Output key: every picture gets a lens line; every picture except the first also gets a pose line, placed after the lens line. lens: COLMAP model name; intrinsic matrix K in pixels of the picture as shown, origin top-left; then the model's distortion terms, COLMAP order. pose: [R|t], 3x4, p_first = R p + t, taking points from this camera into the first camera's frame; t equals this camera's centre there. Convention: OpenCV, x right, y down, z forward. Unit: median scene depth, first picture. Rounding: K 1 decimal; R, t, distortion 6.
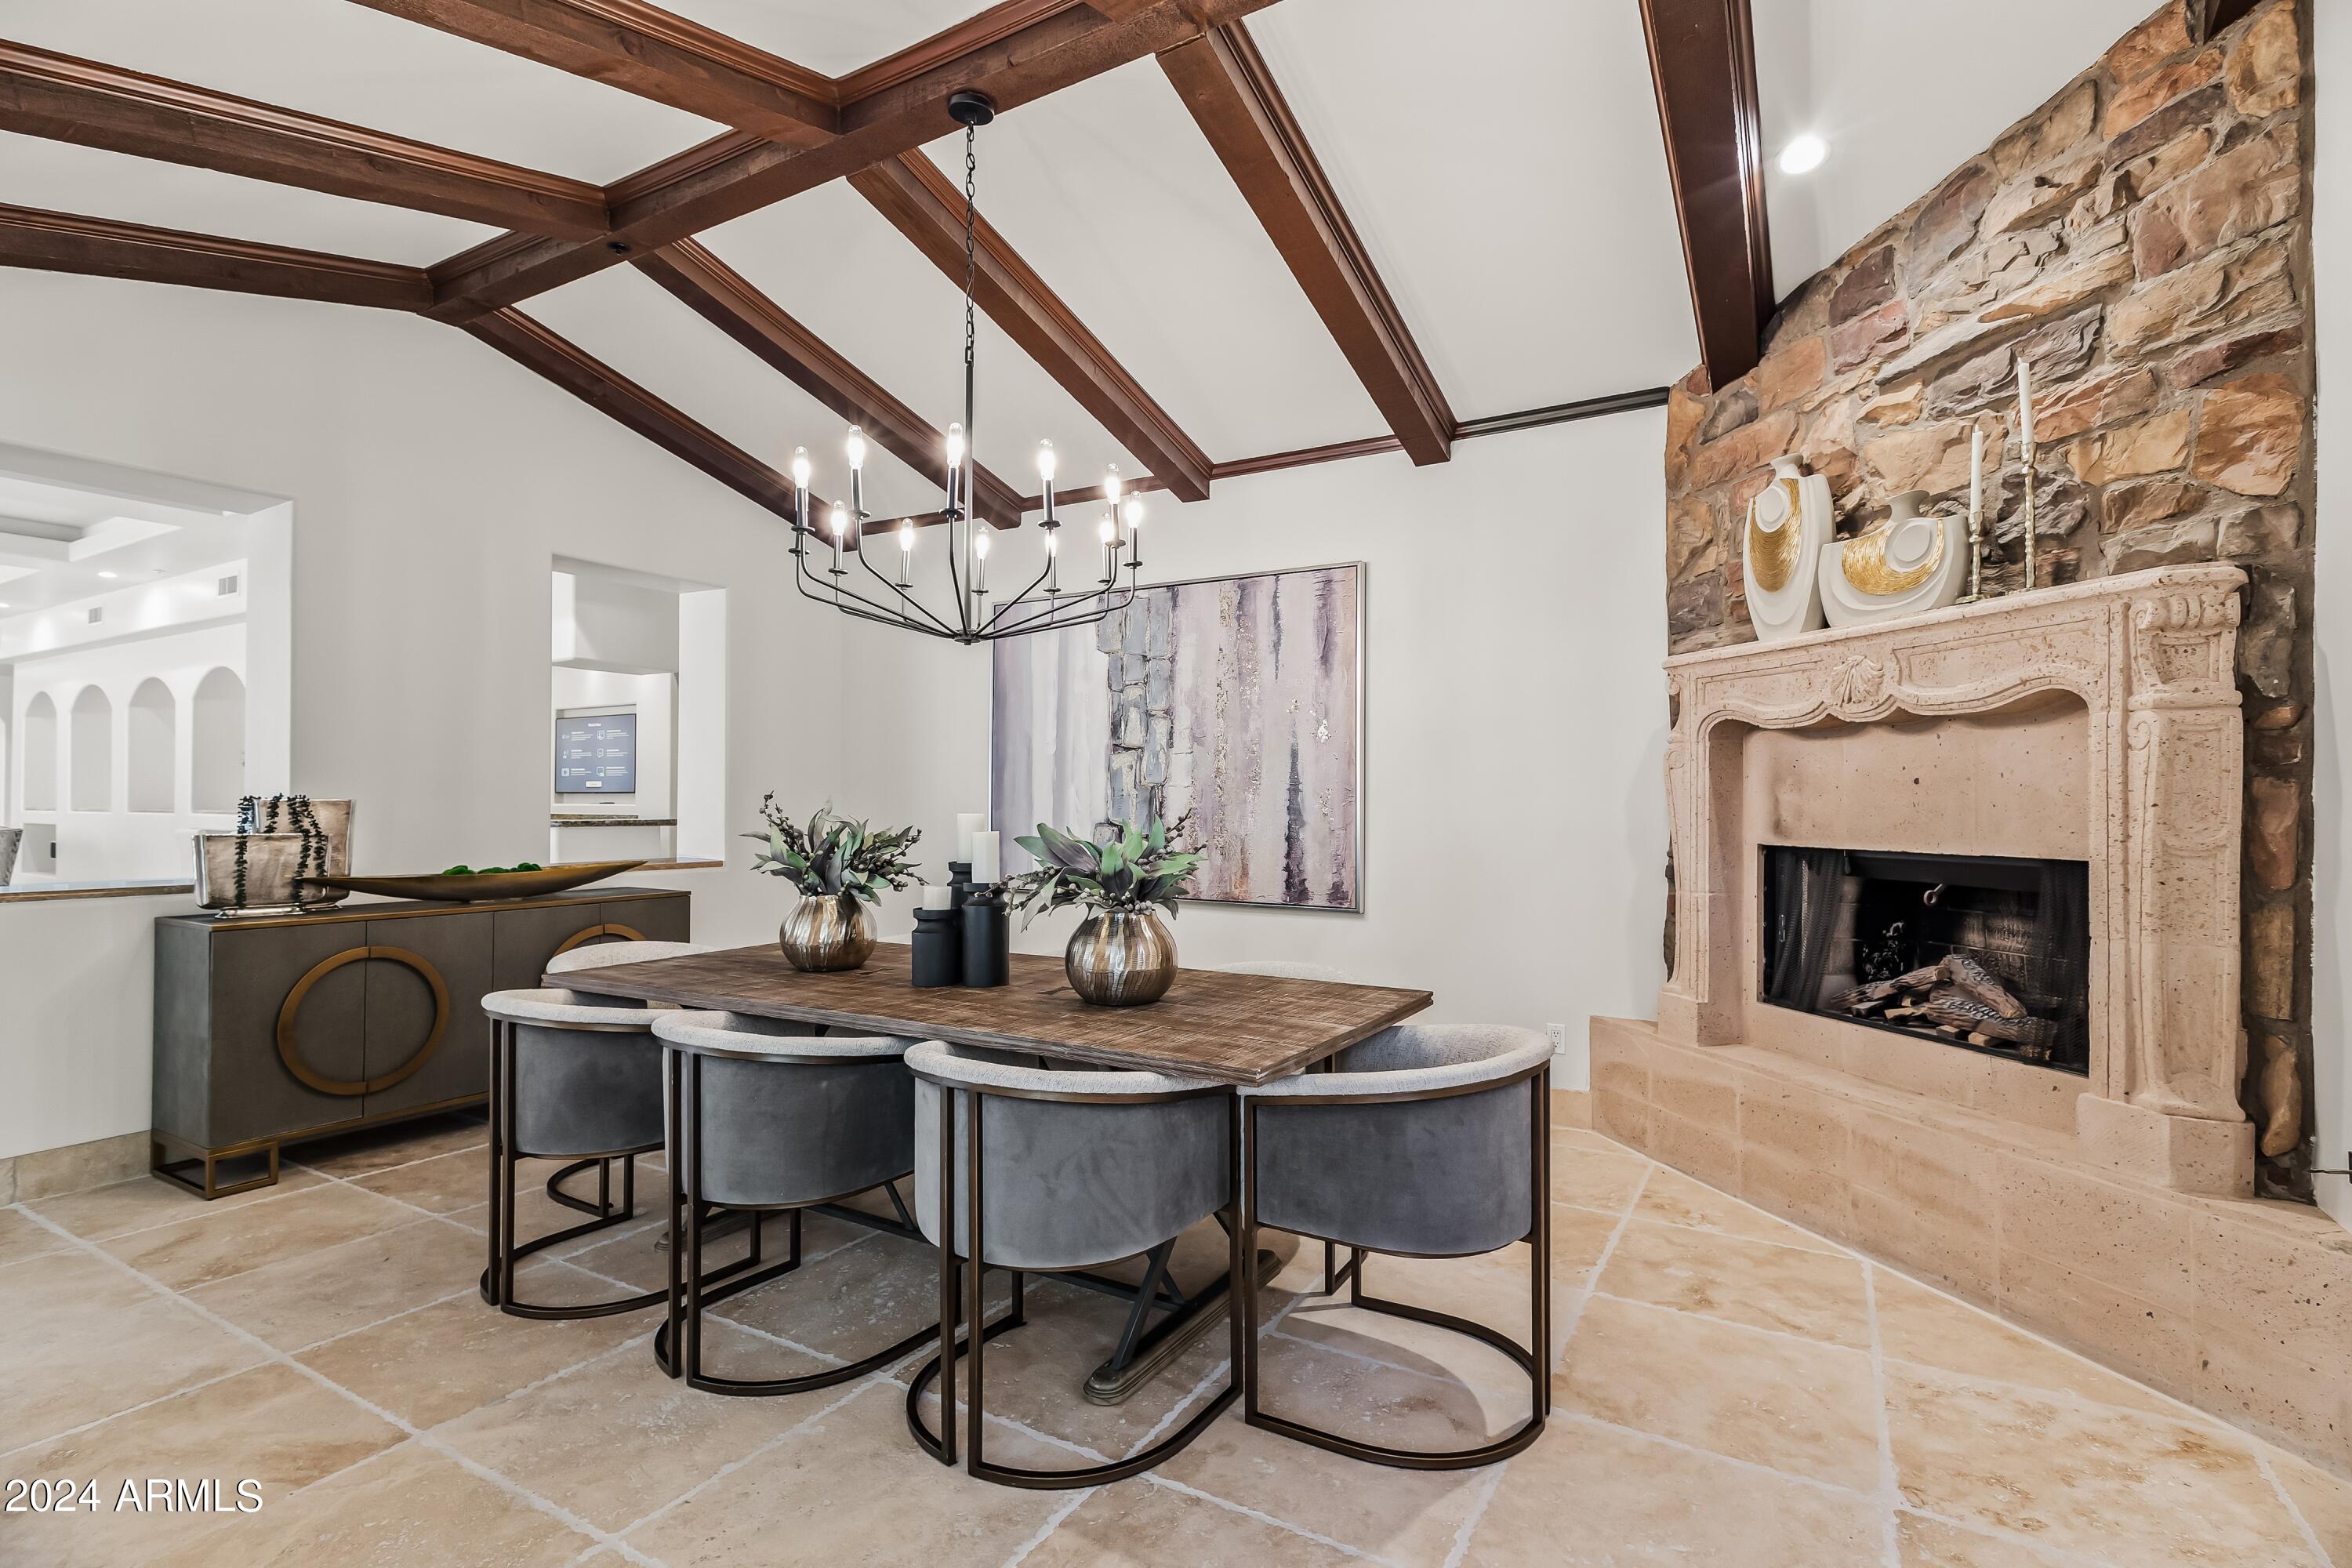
lens RADIAL K [[1133.5, 0, 1171.3], [0, 1133.5, 798.9], [0, 0, 1]] dist [0.001982, 0.000347]
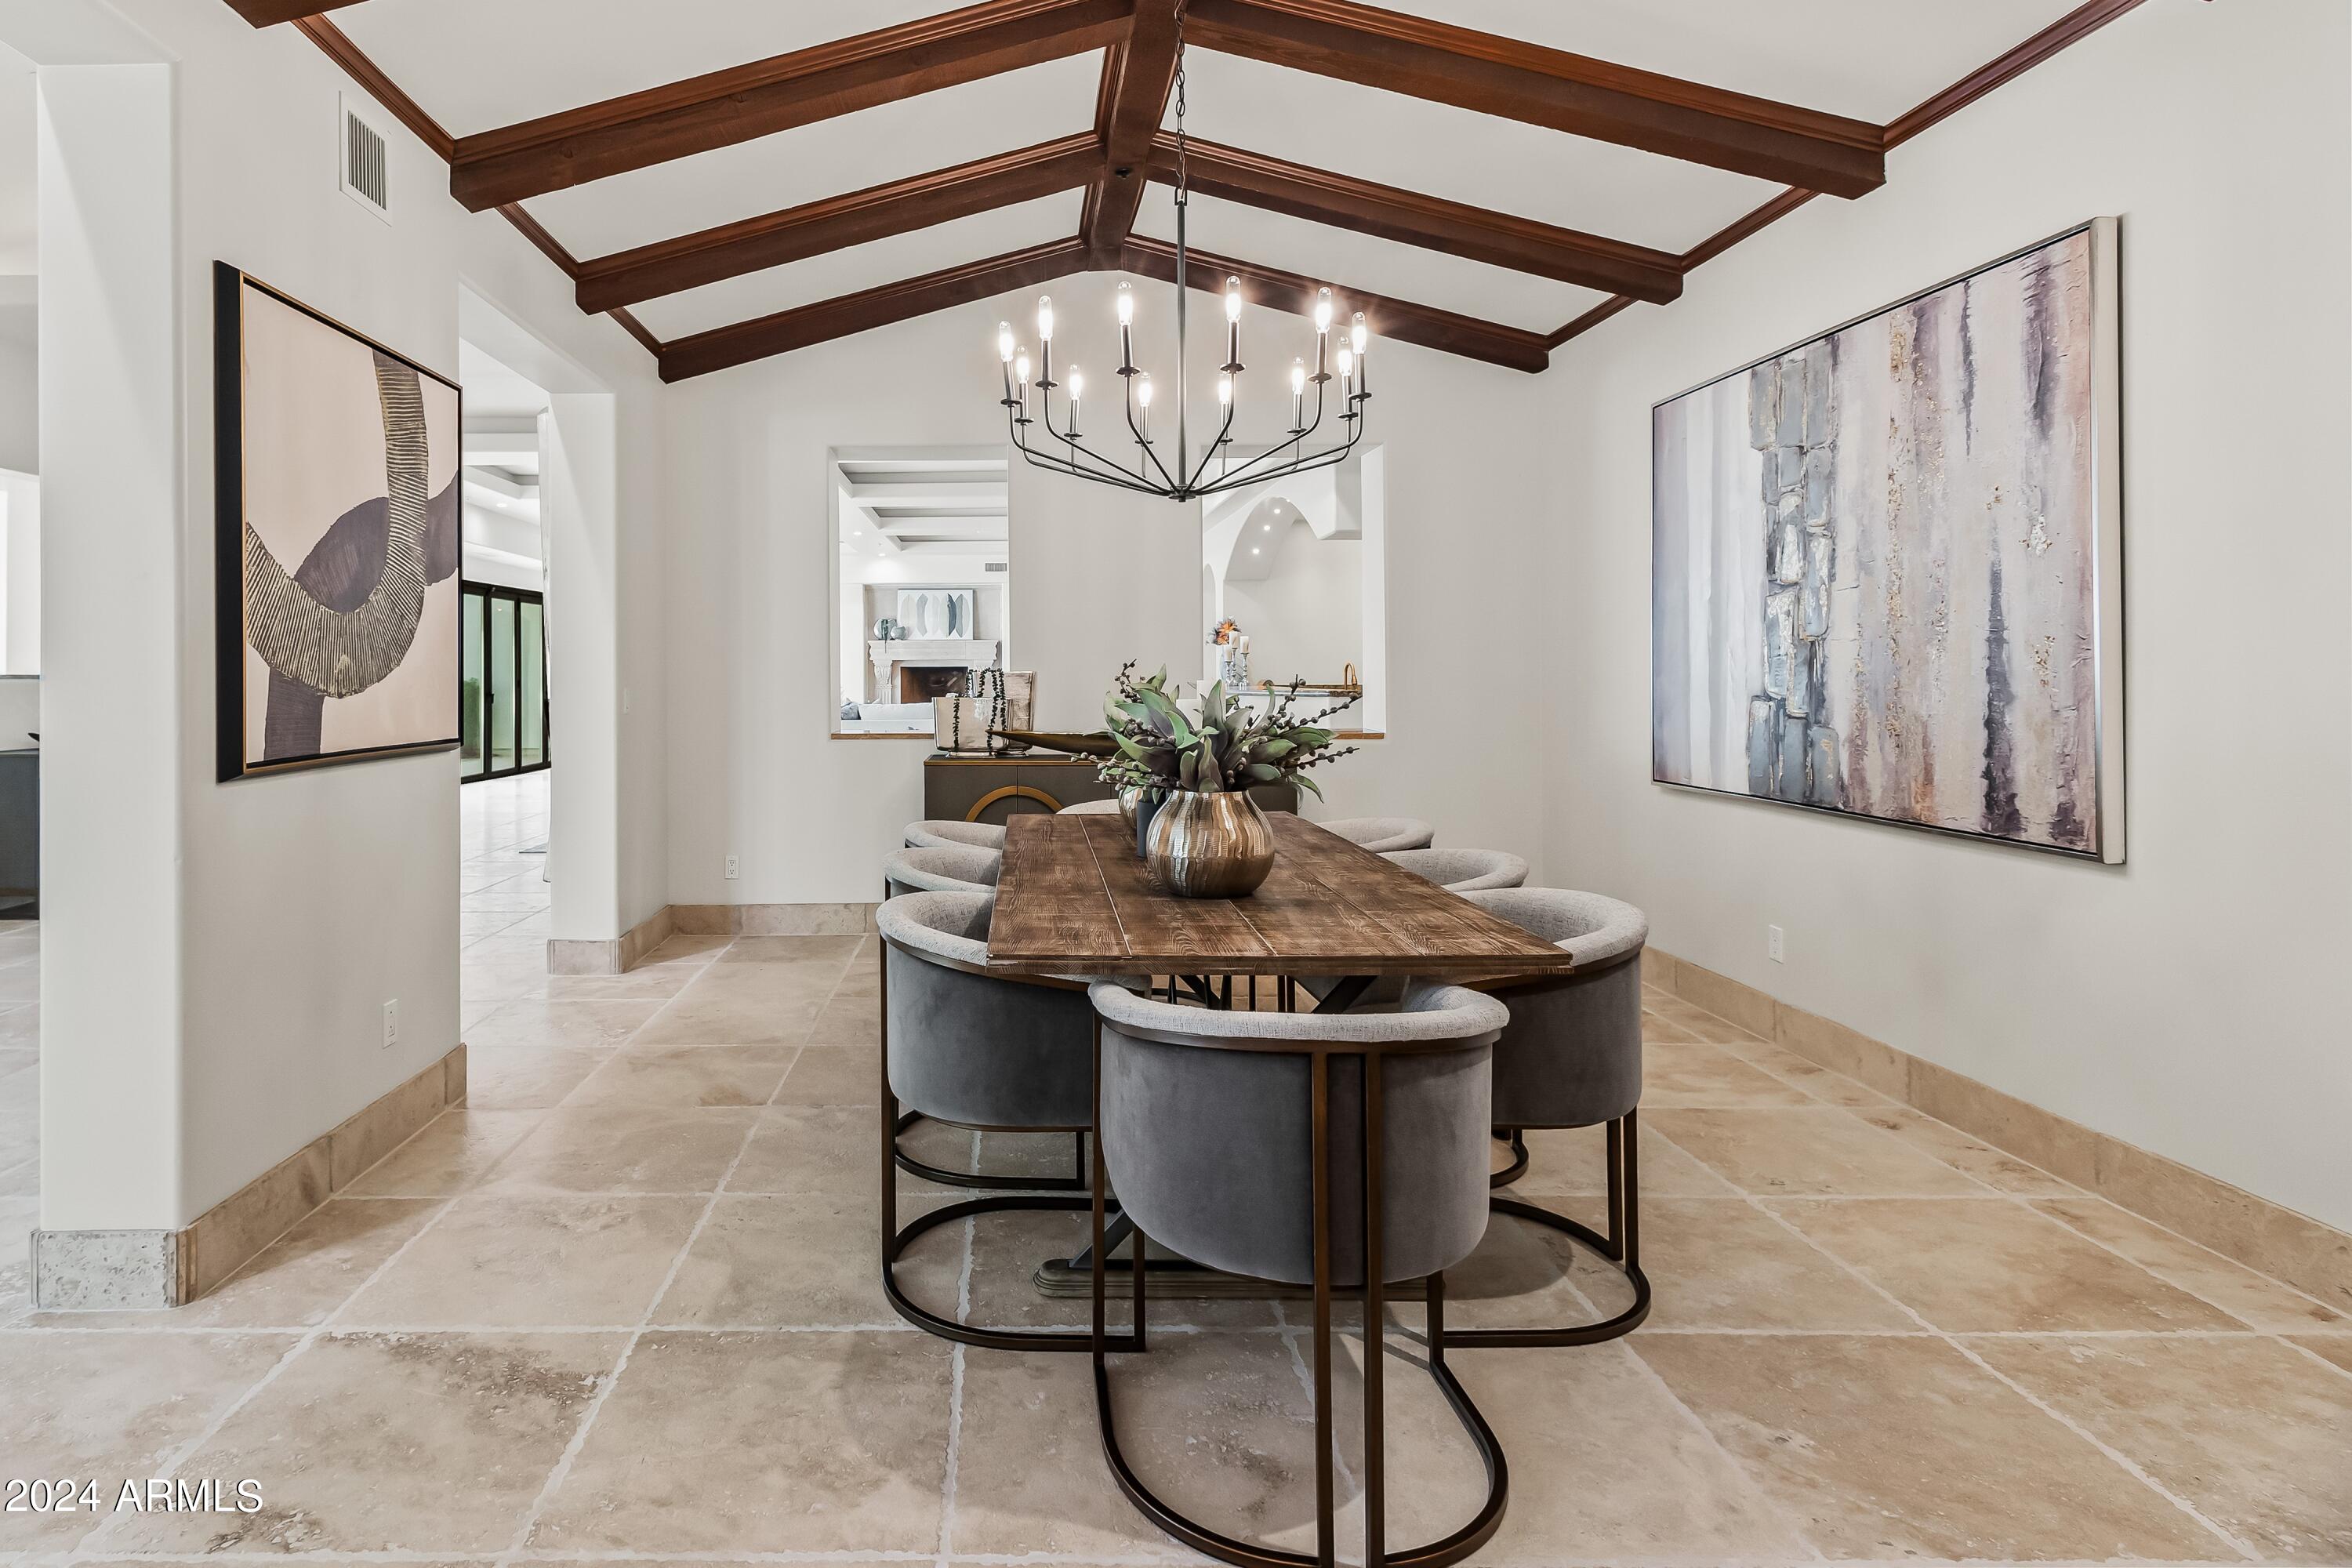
lens RADIAL K [[1418.4, 0, 1148.0], [0, 1418.4, 676.3], [0, 0, 1]] dist [-0.006810, 0.000791]
pose [[0.465398, -0.006953, -0.885074, 0.549587], [0.010379, 0.999943, -0.002398, 0.007797], [0.885041, -0.008071, 0.465443, 0.274351]]
